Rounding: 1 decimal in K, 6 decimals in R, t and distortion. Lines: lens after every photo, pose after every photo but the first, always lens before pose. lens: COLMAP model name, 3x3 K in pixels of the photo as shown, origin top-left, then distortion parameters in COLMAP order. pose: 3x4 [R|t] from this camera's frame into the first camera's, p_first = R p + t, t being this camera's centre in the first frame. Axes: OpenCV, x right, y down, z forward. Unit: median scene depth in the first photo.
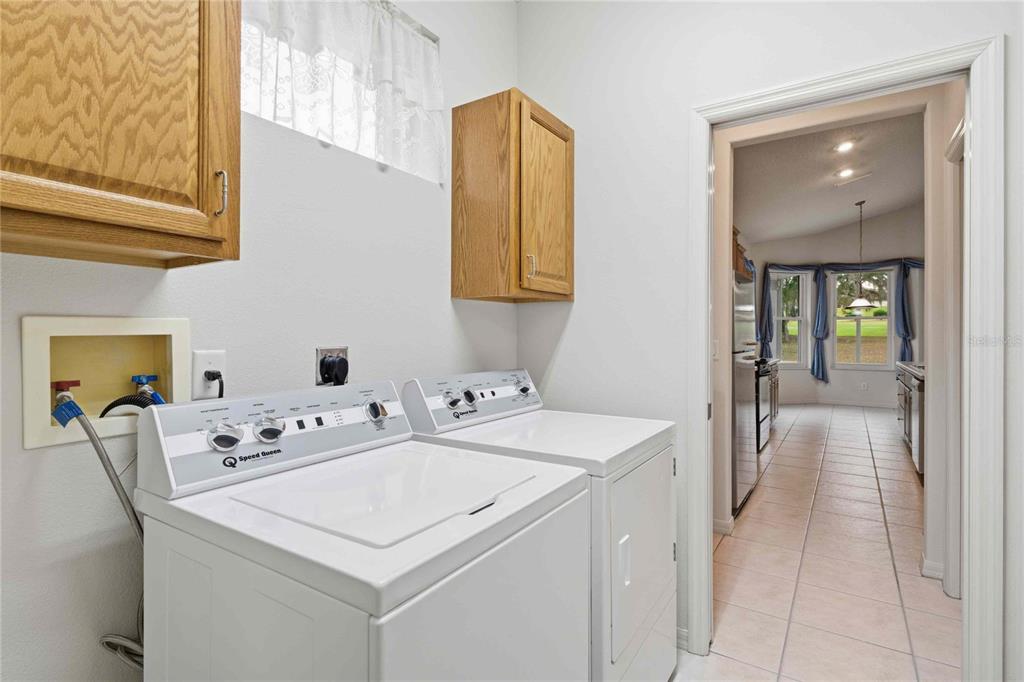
lens RADIAL K [[501.9, 0, 511.3], [0, 501.9, 334.2], [0, 0, 1]] dist [-0.000640, 0.004191]
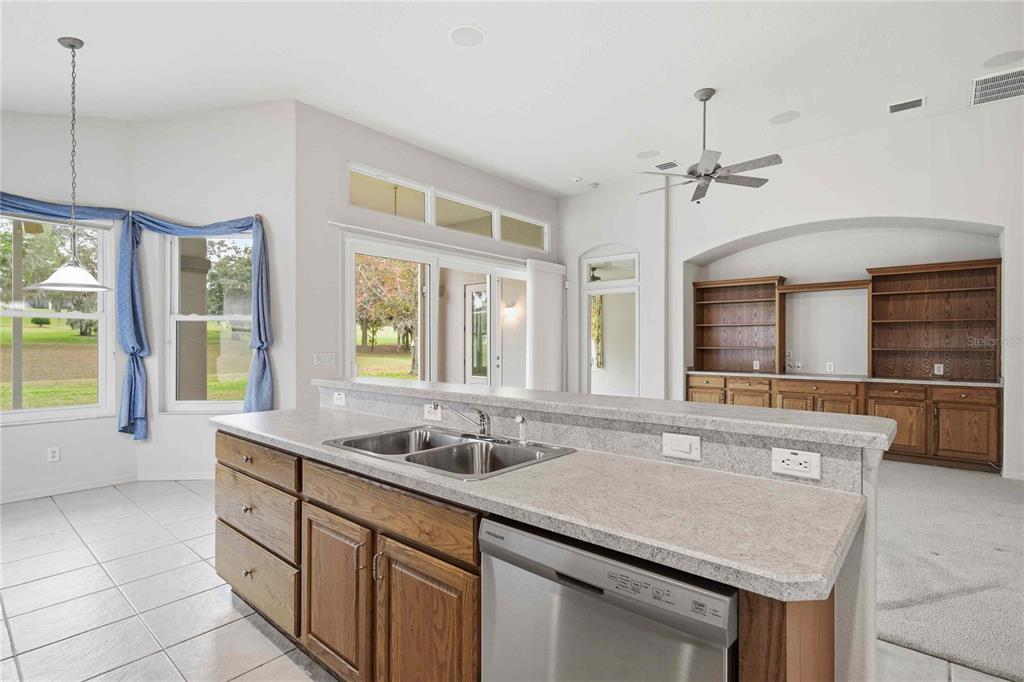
lens RADIAL K [[501.9, 0, 513.3], [0, 501.9, 339.9], [0, 0, 1]] dist [-0.000640, 0.004191]
pose [[0.122322, -0.000111, 0.992490, 0.267293], [0.001623, 0.999999, -0.000088, -0.007109], [-0.992489, 0.001622, 0.122322, 0.487489]]
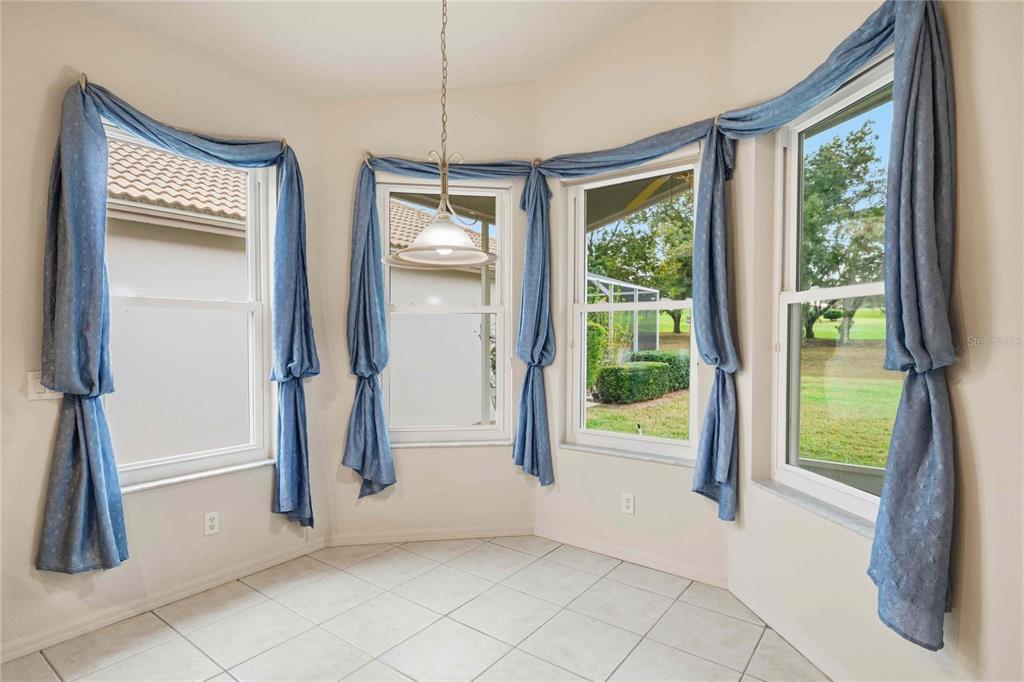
lens RADIAL K [[527.7, 0, 507.6], [0, 527.7, 343.5], [0, 0, 1]] dist [-0.000189, 0.000102]
pose [[0.997689, 0.000223, -0.067953, 0.632425], [0.000686, 0.999911, 0.013354, -0.010691], [0.067950, -0.013369, 0.997599, 0.619822]]
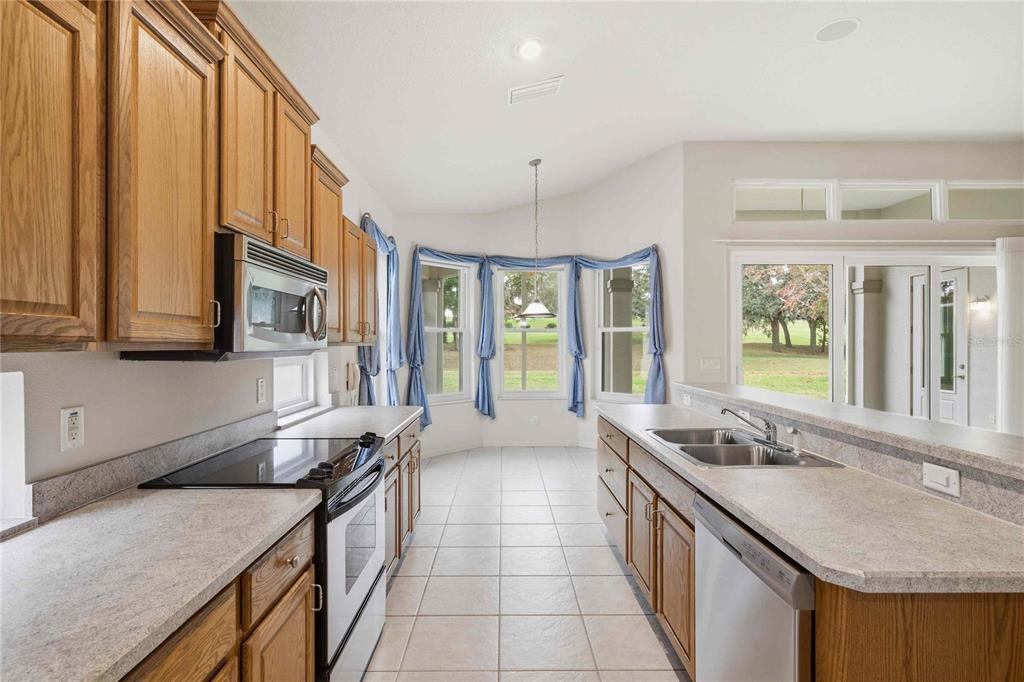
lens RADIAL K [[501.9, 0, 514.8], [0, 501.9, 340.2], [0, 0, 1]] dist [-0.000640, 0.004191]
pose [[0.816010, -0.003221, 0.578029, 0.235465], [0.004677, 0.999989, -0.001031, -0.016712], [-0.578019, 0.003545, 0.816015, 0.391405]]
